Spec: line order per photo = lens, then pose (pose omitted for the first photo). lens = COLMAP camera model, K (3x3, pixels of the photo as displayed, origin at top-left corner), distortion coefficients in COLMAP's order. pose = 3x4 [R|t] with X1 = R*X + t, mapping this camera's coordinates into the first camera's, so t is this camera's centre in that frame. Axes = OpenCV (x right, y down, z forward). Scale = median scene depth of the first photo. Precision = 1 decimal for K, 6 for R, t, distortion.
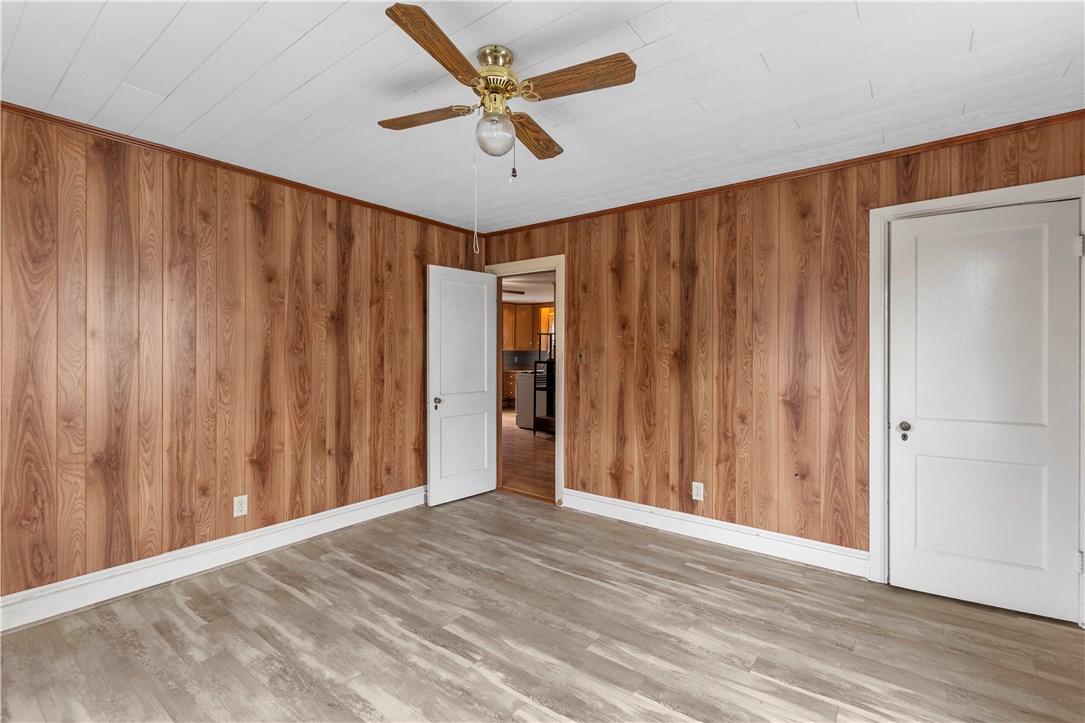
lens RADIAL K [[490.3, 0, 539.8], [0, 490.3, 355.5], [0, 0, 1]] dist [-0.017516, 0.000140]
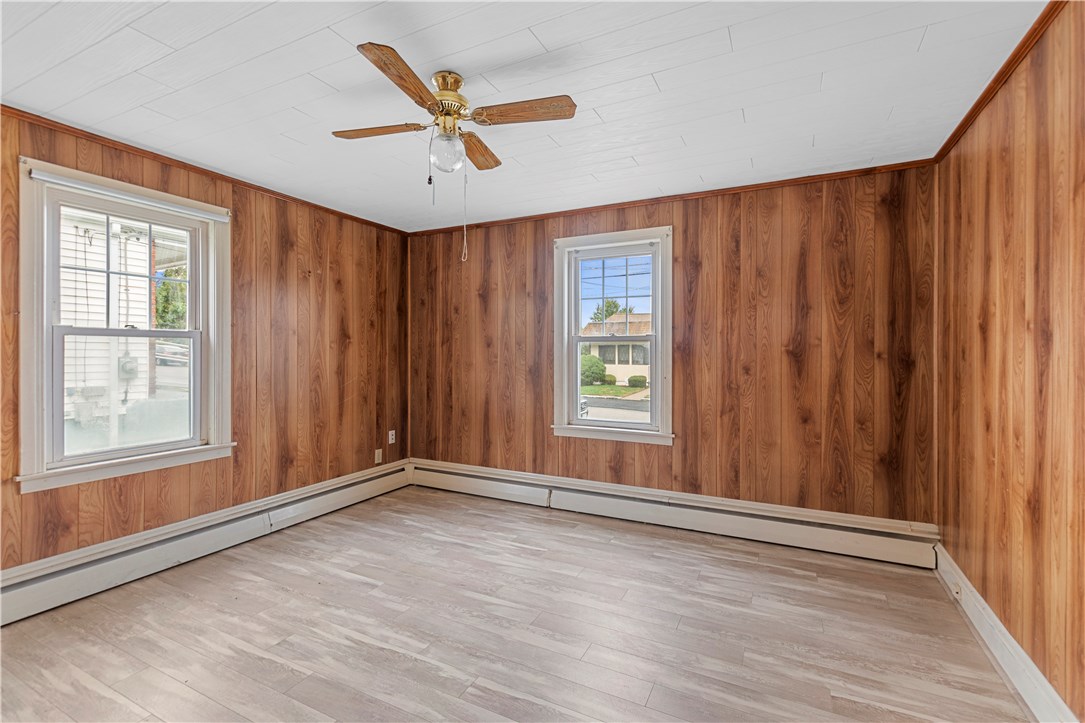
lens RADIAL K [[469.5, 0, 544.7], [0, 469.5, 355.1], [0, 0, 1]] dist [-0.000592, 0.000010]
pose [[-0.980270, -0.002872, -0.197643, -0.061934], [-0.004739, 0.999949, 0.008973, -0.002753], [0.197607, 0.009732, -0.980233, 1.312520]]
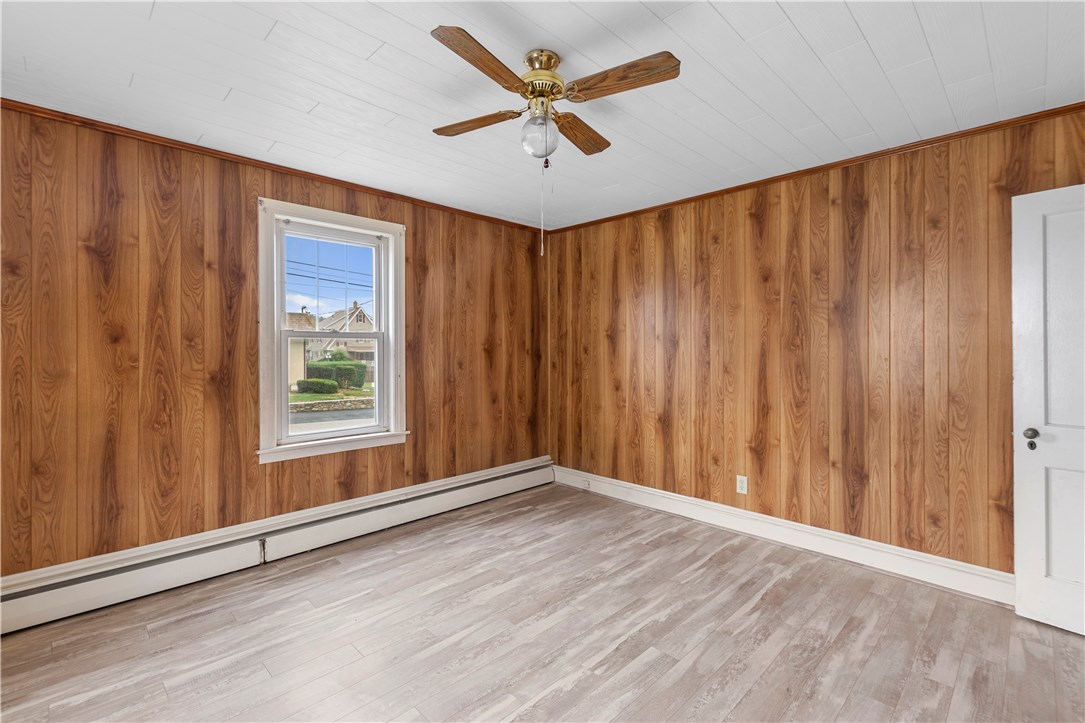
lens RADIAL K [[478.2, 0, 542.0], [0, 478.2, 350.5], [0, 0, 1]] dist [-0.000259, -0.000019]
pose [[-0.143026, 0.002088, -0.989717, 0.567170], [-0.002350, 0.999994, 0.002450, -0.004364], [0.989716, 0.002676, -0.143021, 0.719158]]
